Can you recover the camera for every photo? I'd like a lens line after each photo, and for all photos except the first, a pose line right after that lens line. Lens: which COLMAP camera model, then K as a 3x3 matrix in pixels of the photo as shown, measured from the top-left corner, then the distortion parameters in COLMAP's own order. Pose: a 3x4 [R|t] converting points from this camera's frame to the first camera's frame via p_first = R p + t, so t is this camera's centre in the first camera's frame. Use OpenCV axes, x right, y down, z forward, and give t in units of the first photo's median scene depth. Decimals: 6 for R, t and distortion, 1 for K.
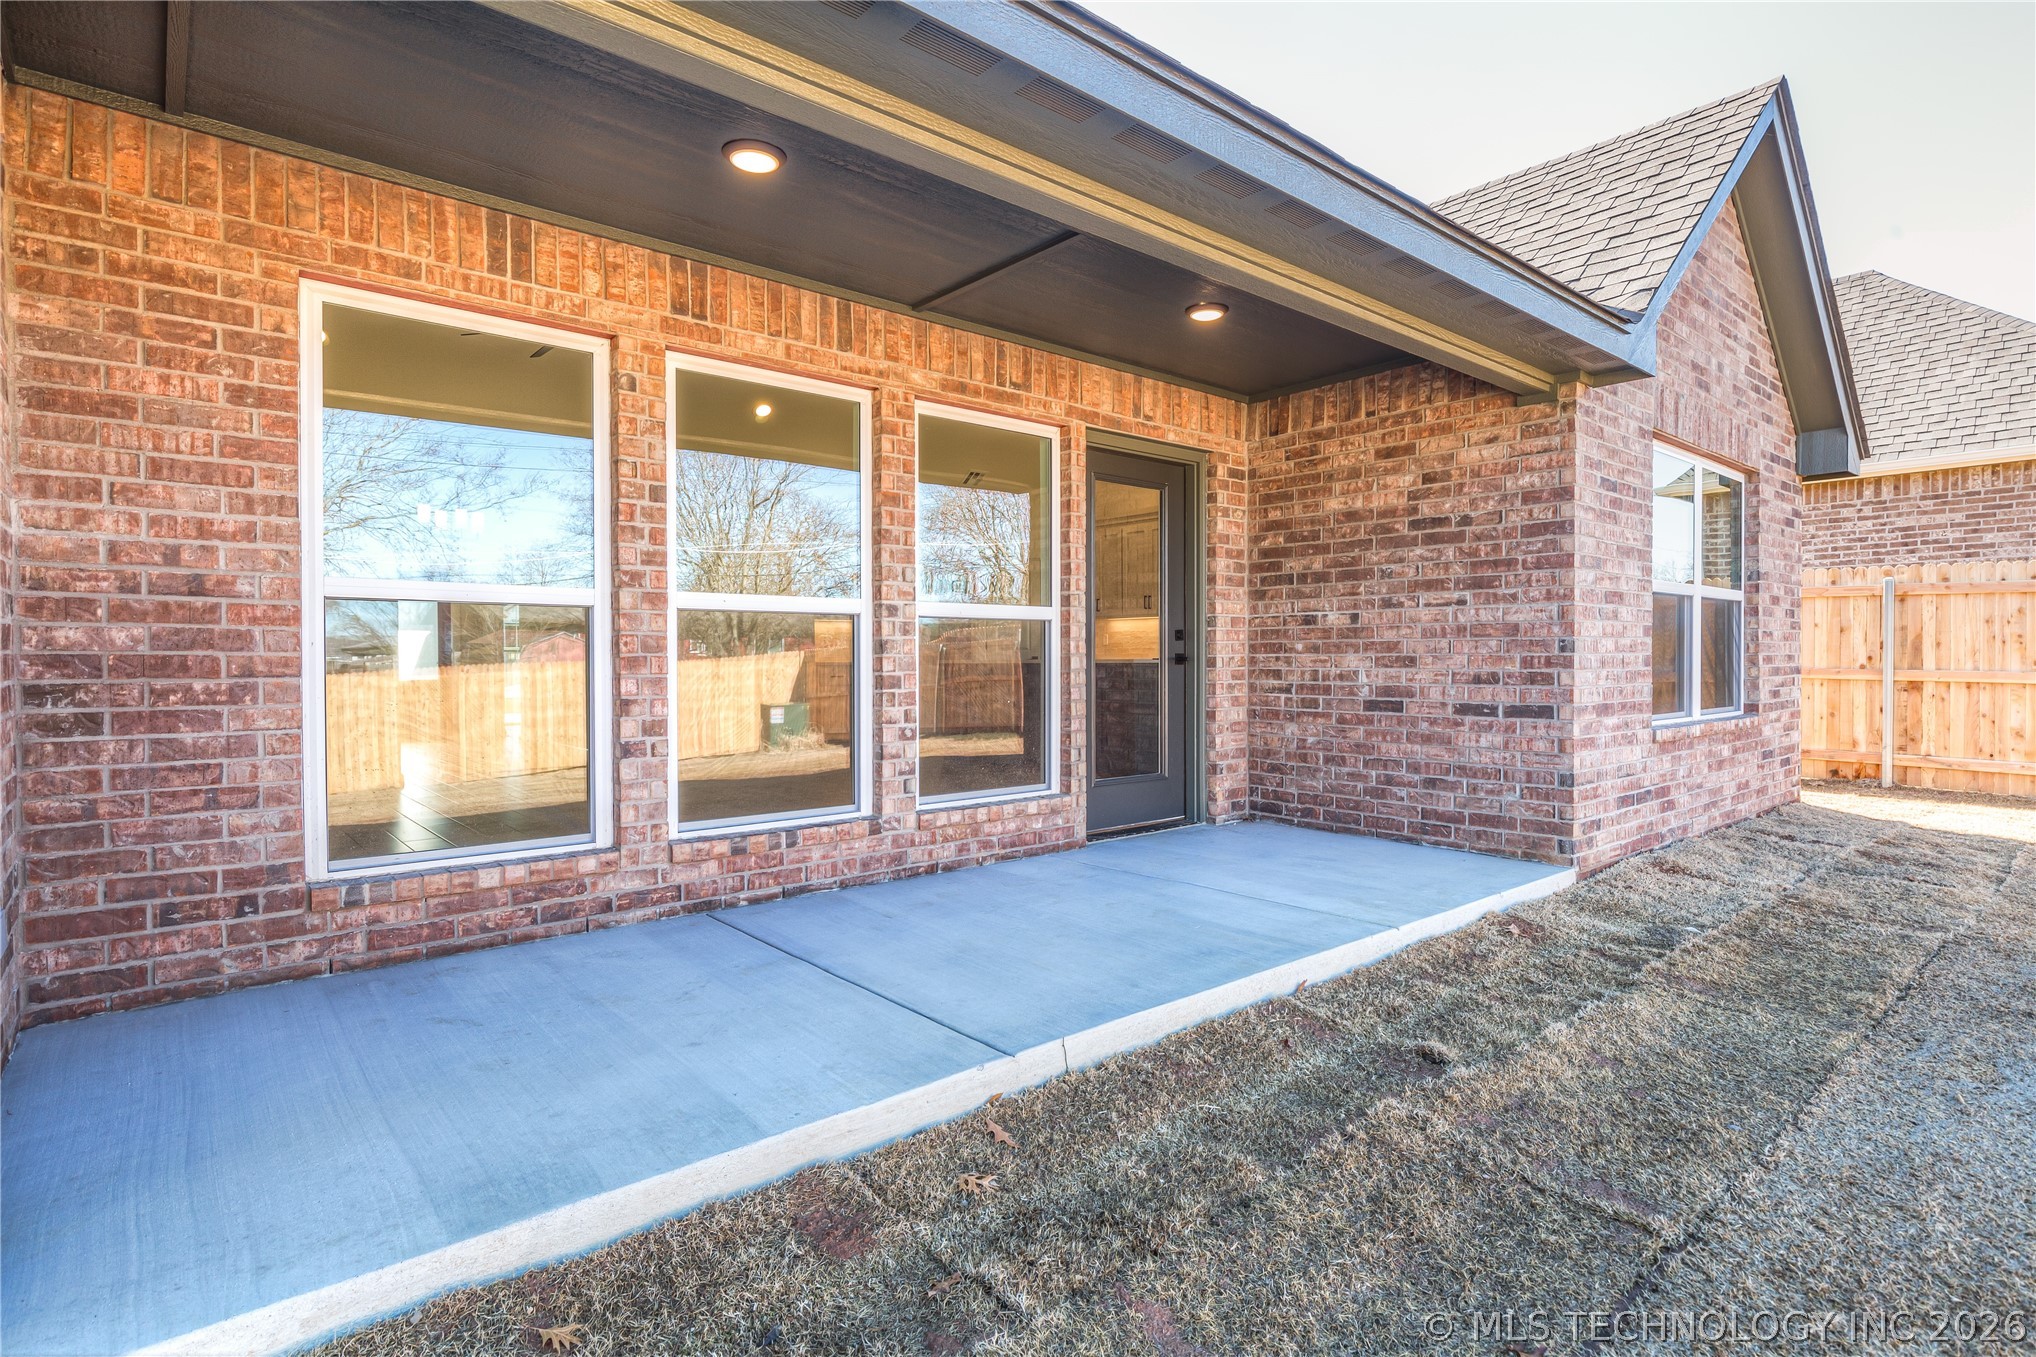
lens RADIAL K [[1052.6, 0, 1057.2], [0, 1052.6, 664.8], [0, 0, 1]] dist [-0.001499, -0.001906]
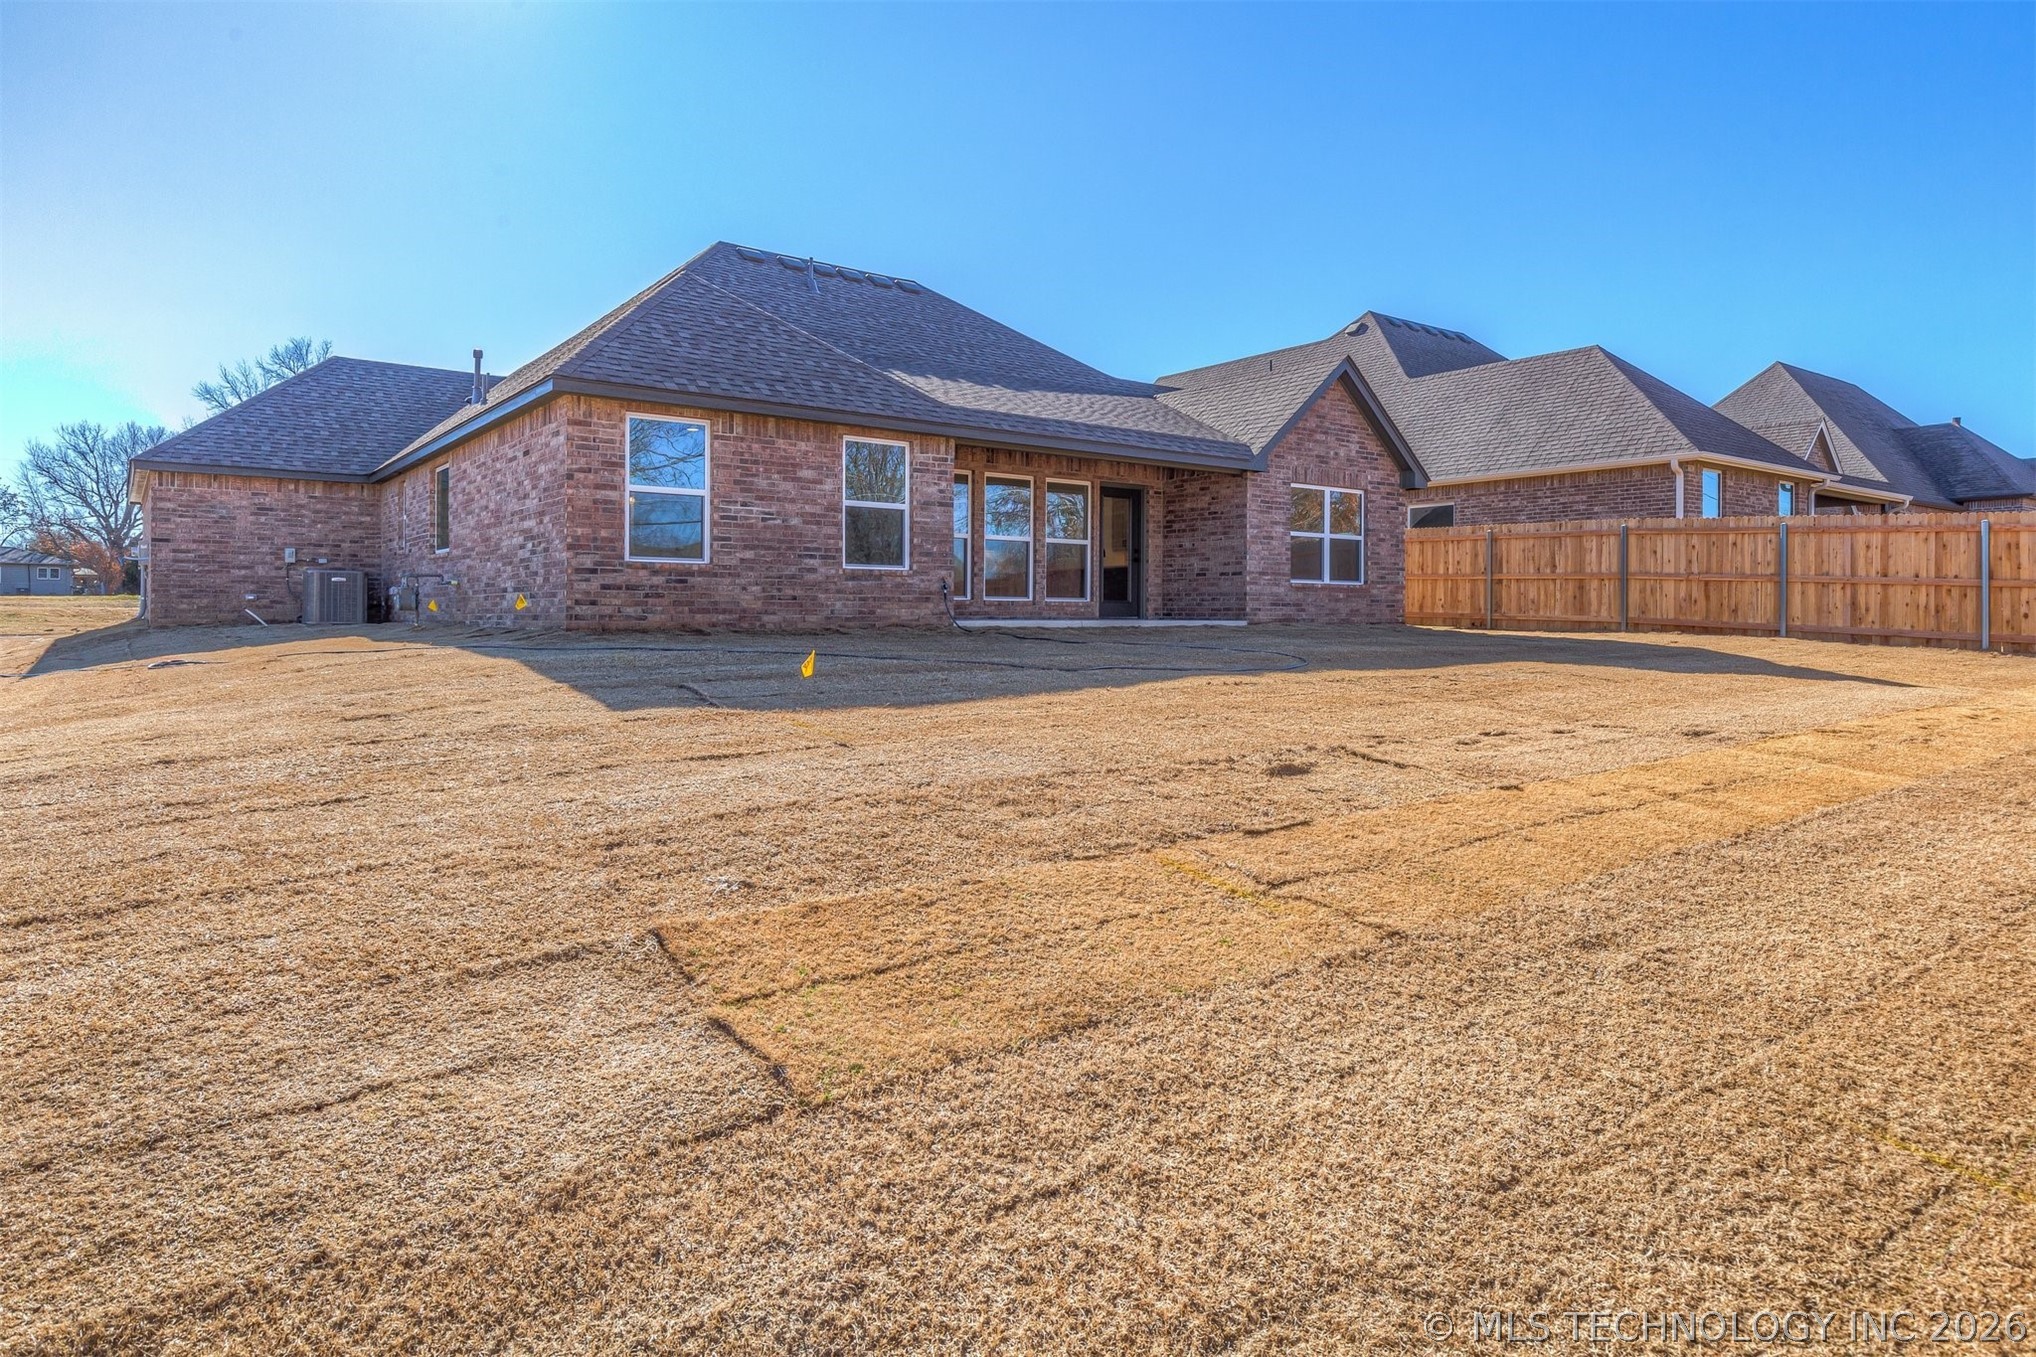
lens RADIAL K [[1224.2, 0, 1037.8], [0, 1224.2, 610.1], [0, 0, 1]] dist [0.006168, 0.000497]
pose [[0.996234, 0.008337, -0.086309, 0.145193], [-0.009311, 0.999897, -0.010894, 0.171271], [0.086209, 0.011657, 0.996209, -2.330997]]
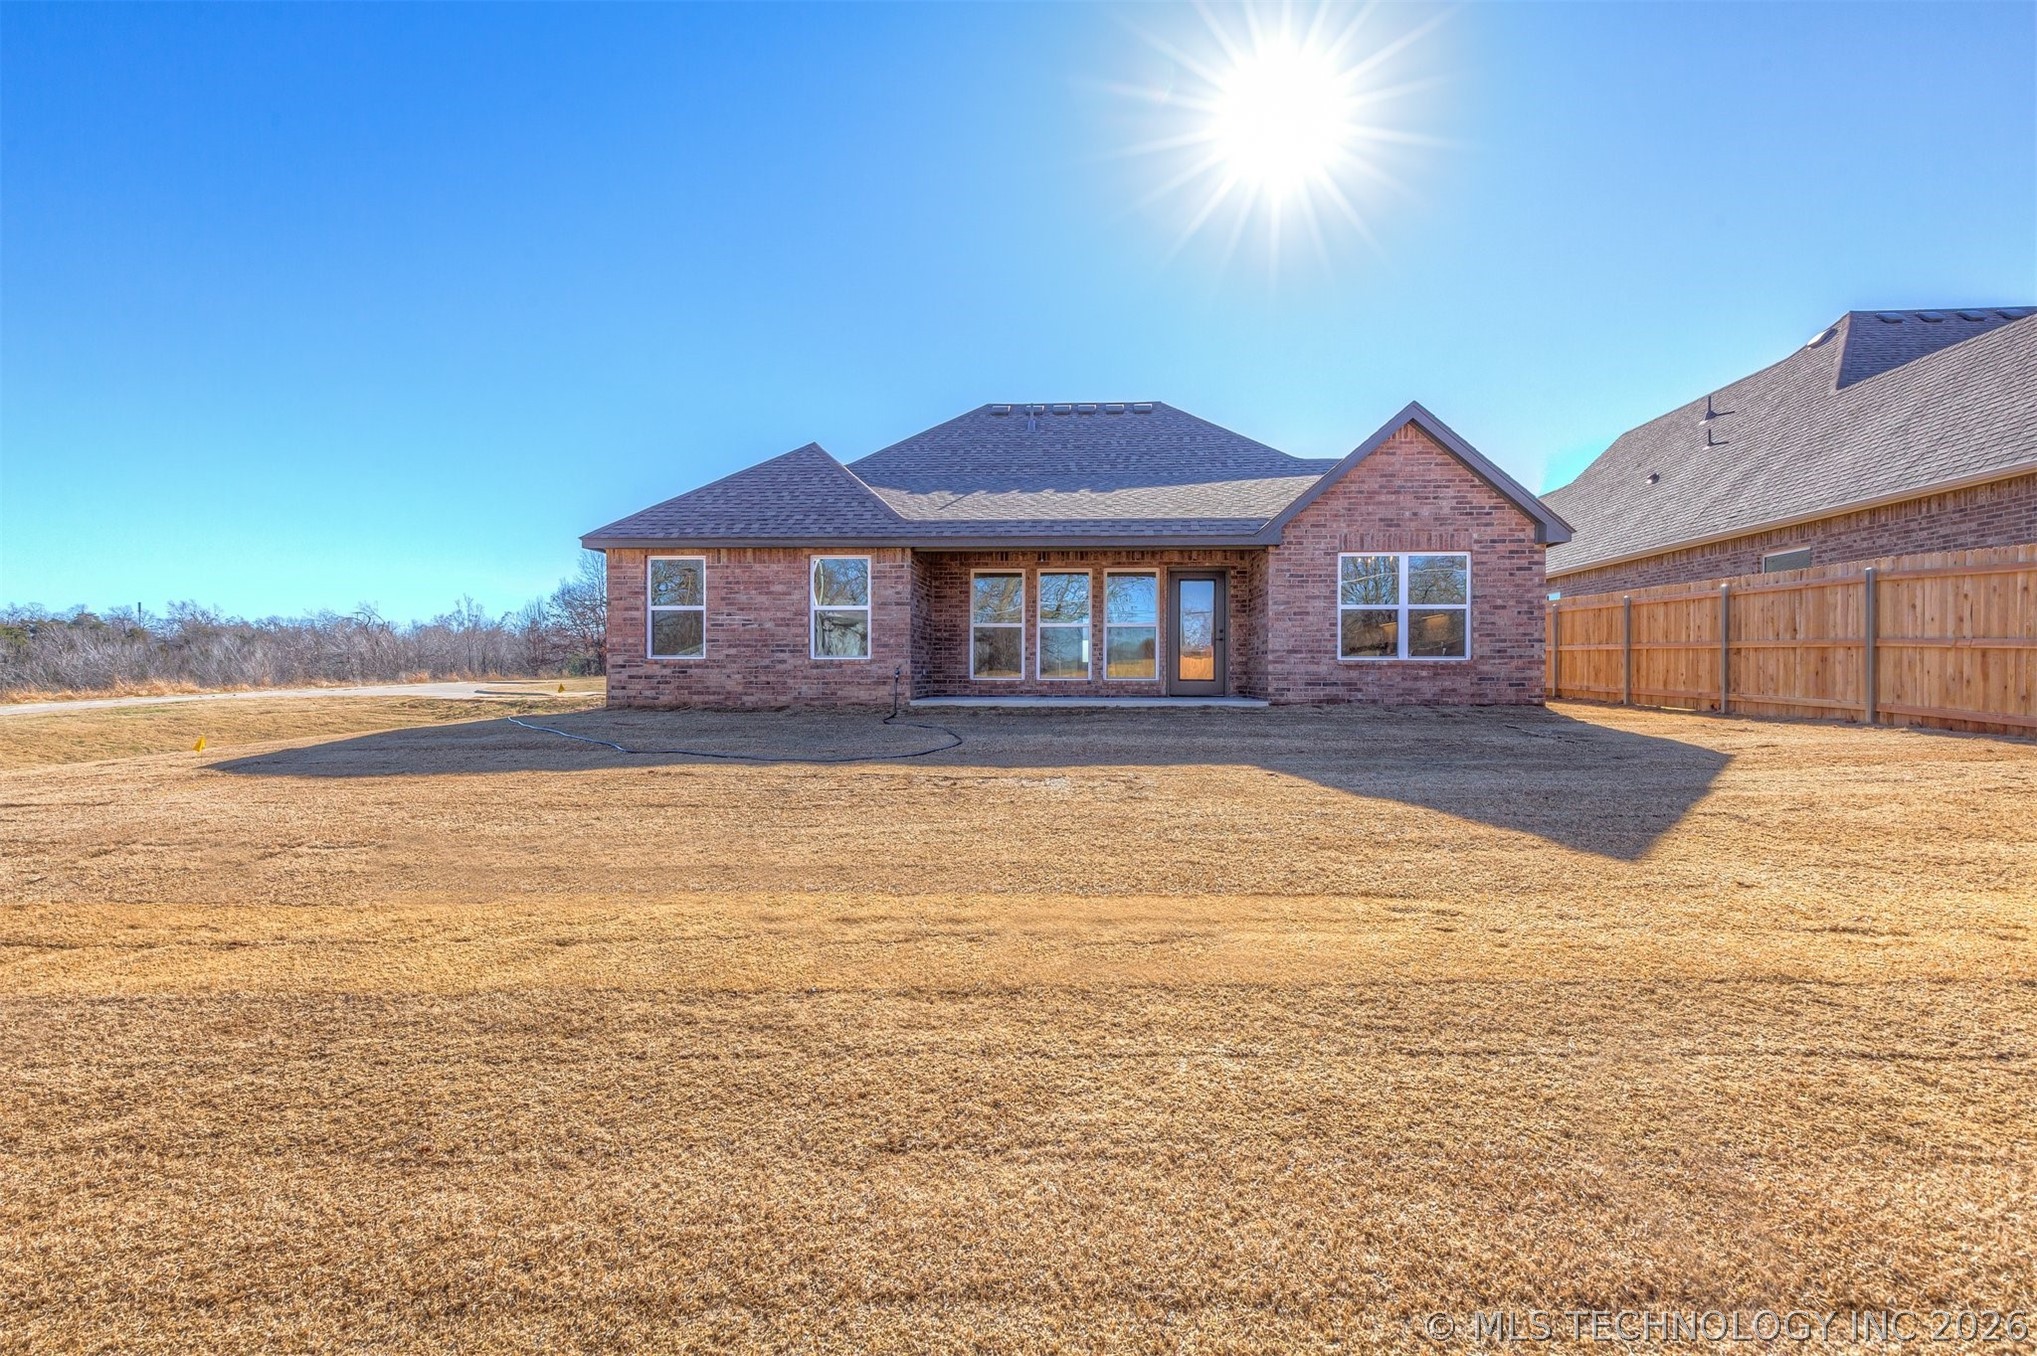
lens RADIAL K [[933.7, 0, 1019.4], [0, 933.7, 677.0], [0, 0, 1]] dist [0.006059, -0.000649]
pose [[0.688393, 0.008347, -0.725290, 1.647410], [-0.009053, 0.999955, 0.002916, 0.098505], [0.725281, 0.004559, 0.688438, -1.192846]]
